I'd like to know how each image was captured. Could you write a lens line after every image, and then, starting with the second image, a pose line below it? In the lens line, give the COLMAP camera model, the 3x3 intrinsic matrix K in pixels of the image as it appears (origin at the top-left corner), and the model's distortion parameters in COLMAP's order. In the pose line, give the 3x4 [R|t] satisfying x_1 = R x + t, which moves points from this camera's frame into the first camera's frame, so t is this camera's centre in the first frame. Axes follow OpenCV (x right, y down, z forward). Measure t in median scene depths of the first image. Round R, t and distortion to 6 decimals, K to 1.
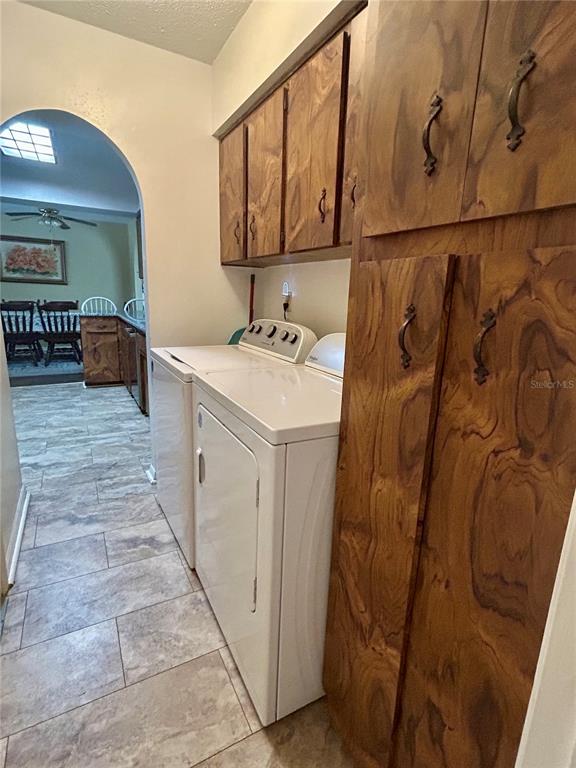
lens RADIAL K [[389.3, 0, 288.0], [0, 389.3, 384.0], [0, 0, 1]] dist [-0.002056, 0.000930]
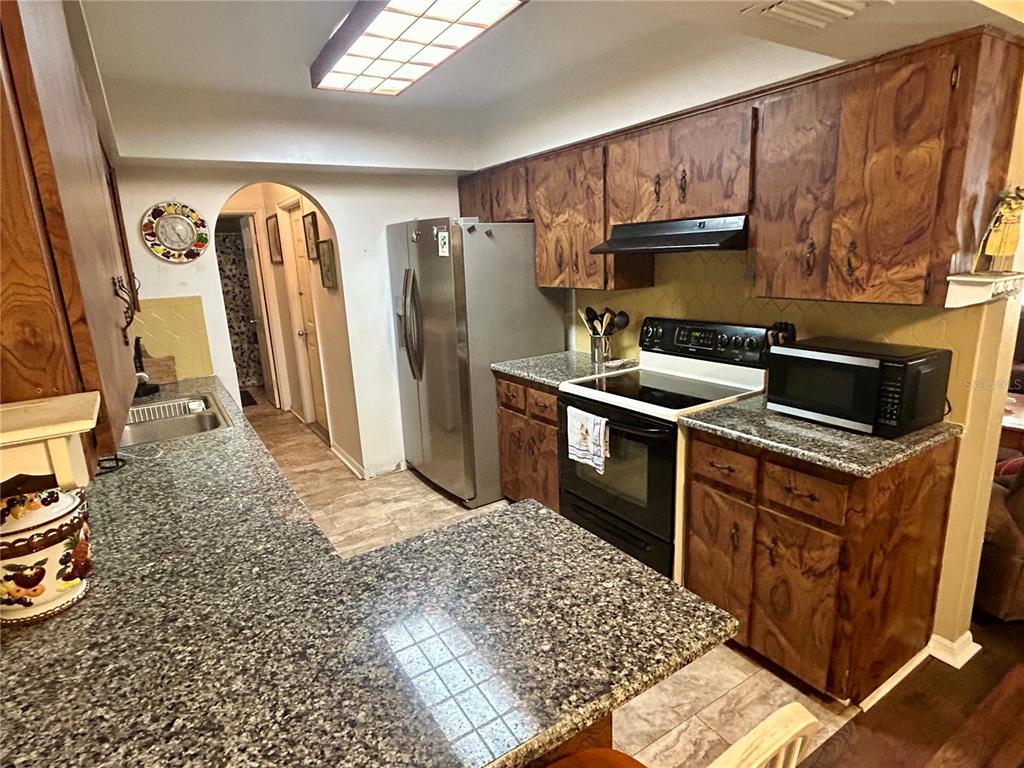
lens RADIAL K [[560.4, 0, 512.0], [0, 560.4, 384.0], [0, 0, 1]] dist [0.001771, 0.000130]
pose [[-0.997841, 0.023133, -0.061472, -1.370774], [-0.006225, 0.898404, 0.439126, -1.007488], [0.065385, 0.438560, -0.896320, 3.275391]]
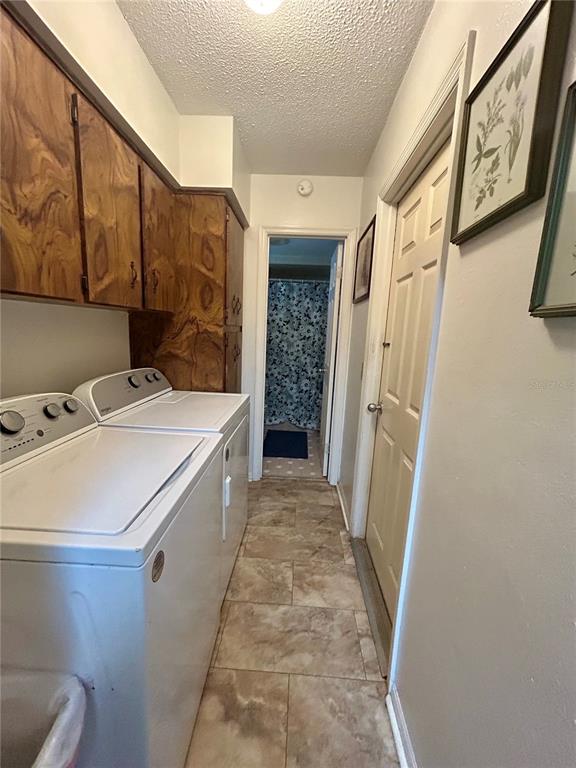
lens RADIAL K [[310.7, 0, 288.0], [0, 310.7, 384.0], [0, 0, 1]] dist [0.001454, 0.000121]
pose [[-0.852226, -0.162228, 0.497386, -0.693967], [0.042550, 0.926067, 0.374952, -0.393938], [-0.521441, 0.340708, -0.782316, 1.312960]]
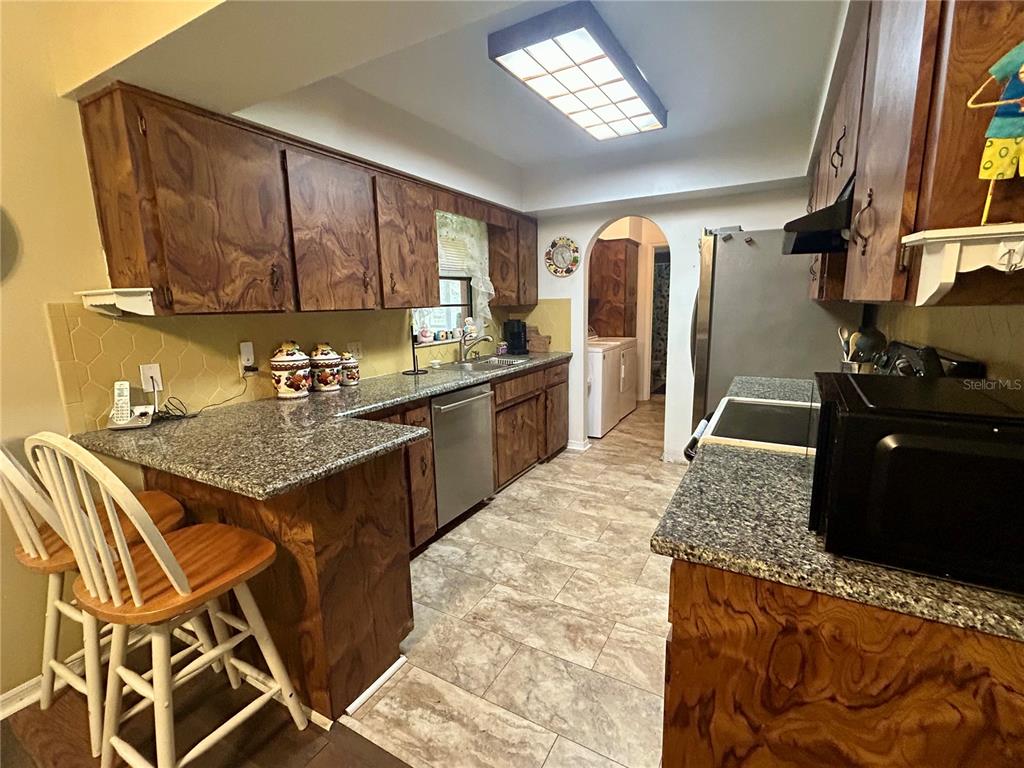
lens RADIAL K [[464.7, 0, 512.0], [0, 464.7, 384.0], [0, 0, 1]] dist [0.001087, -0.000117]
pose [[-0.526407, -0.168736, 0.833321, -2.337318], [0.193977, 0.930426, 0.310933, -0.824466], [-0.827809, 0.325323, -0.457052, 2.848005]]
